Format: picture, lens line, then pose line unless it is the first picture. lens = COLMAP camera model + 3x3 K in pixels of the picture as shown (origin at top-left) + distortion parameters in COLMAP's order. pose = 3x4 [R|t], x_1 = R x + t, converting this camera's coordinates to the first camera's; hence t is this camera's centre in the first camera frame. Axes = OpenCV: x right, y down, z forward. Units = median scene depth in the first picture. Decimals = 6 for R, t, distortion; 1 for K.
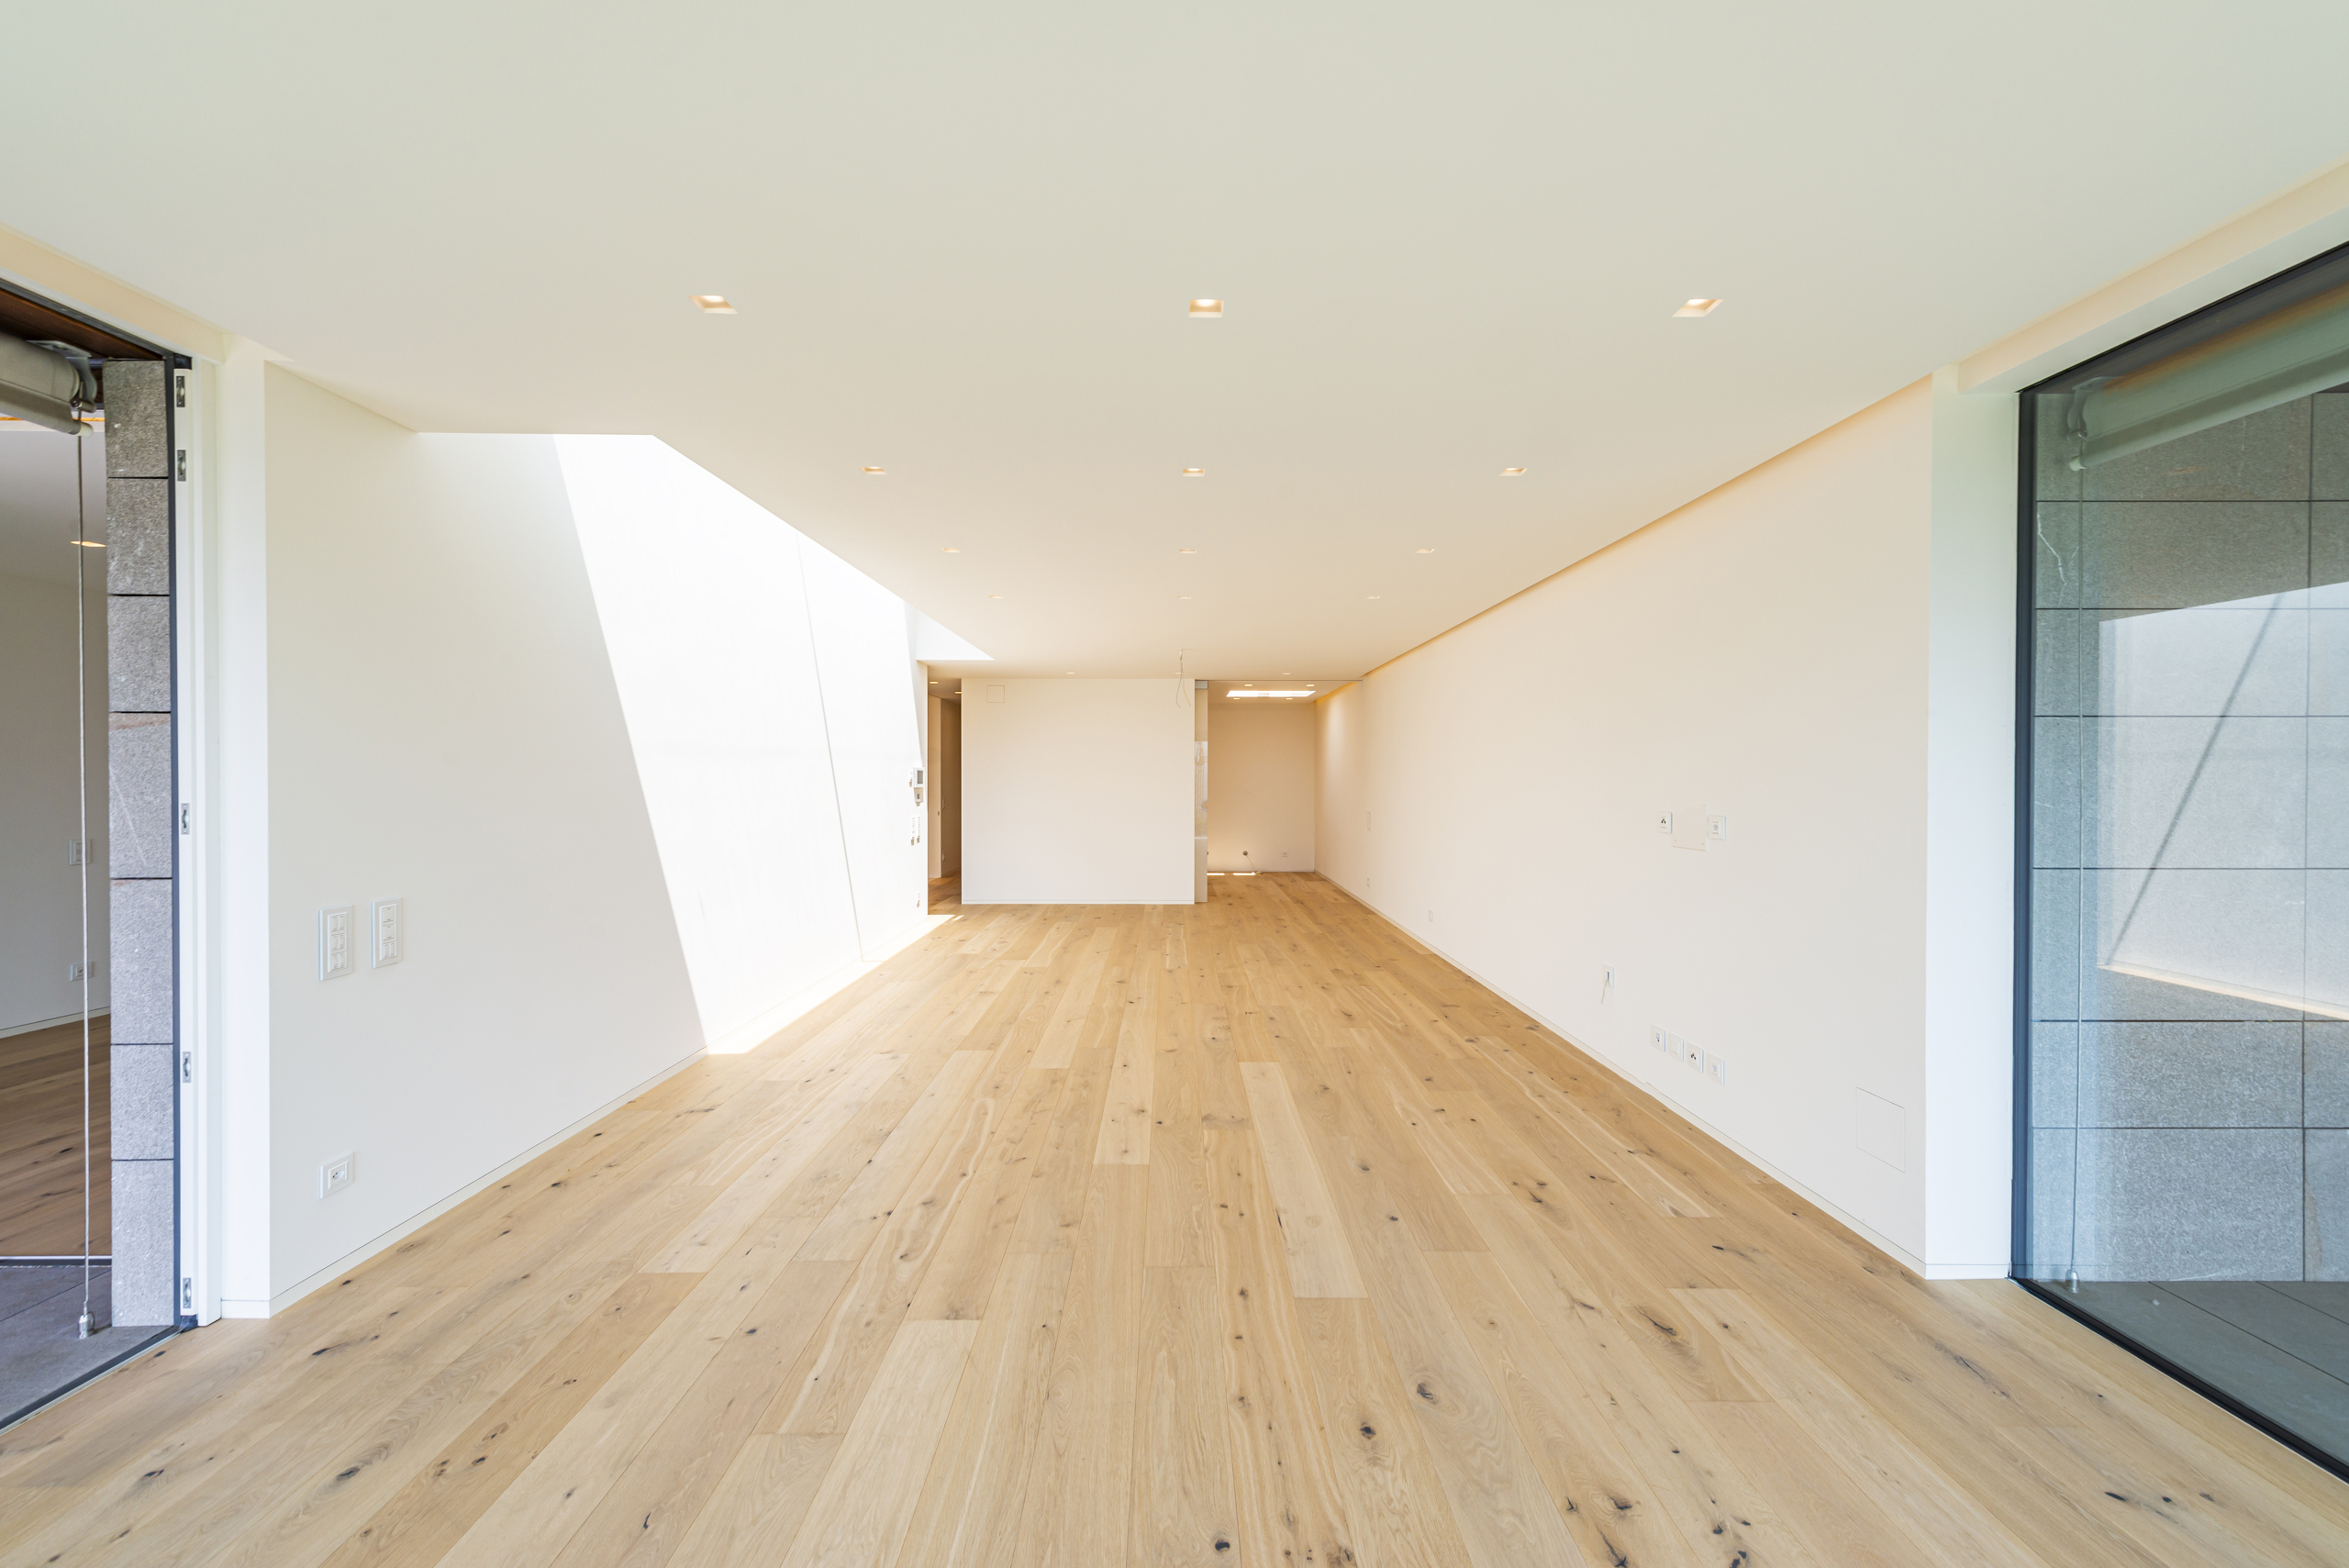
lens RADIAL K [[980.8, 0, 1165.9], [0, 980.8, 731.4], [0, 0, 1]] dist [0.001870, -0.000239]
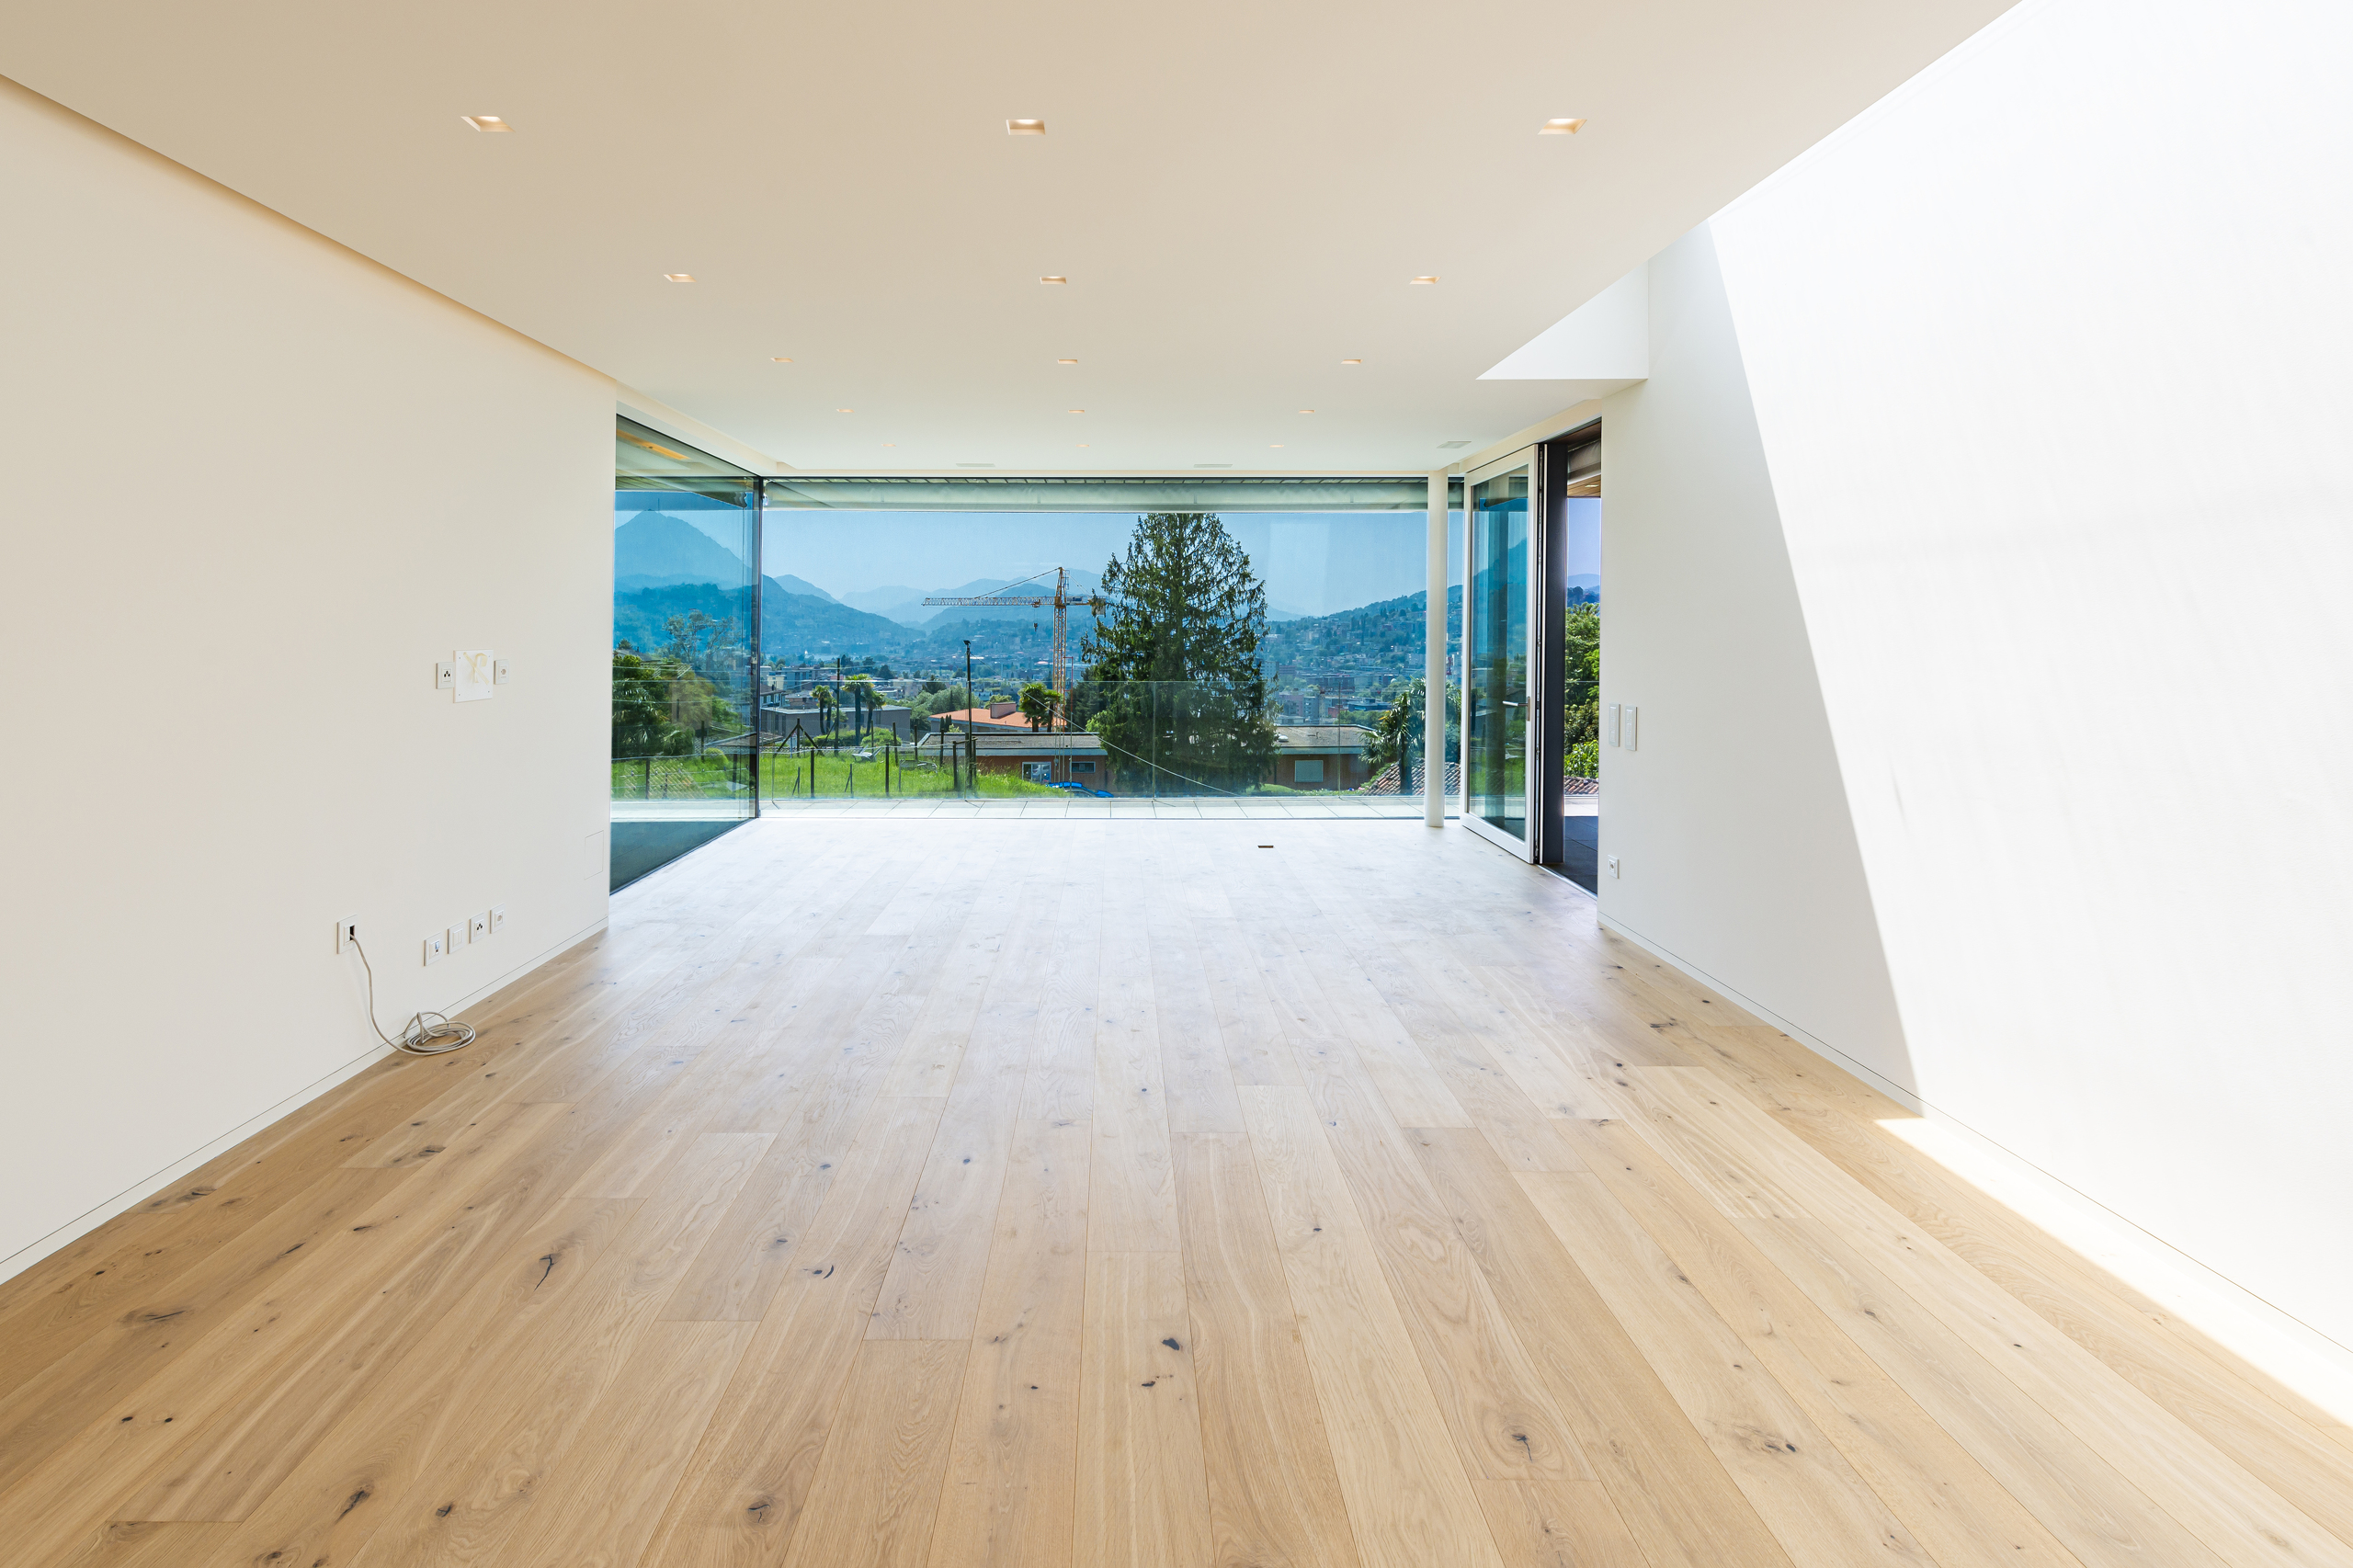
lens RADIAL K [[1165.5, 0, 1141.2], [0, 1165.5, 775.7], [0, 0, 1]] dist [-0.000584, -0.000292]
pose [[-0.999790, 0.001476, -0.020441, -0.029273], [-0.000221, 0.996570, 0.082749, 0.107139], [0.020493, 0.082736, -0.996361, 1.919668]]
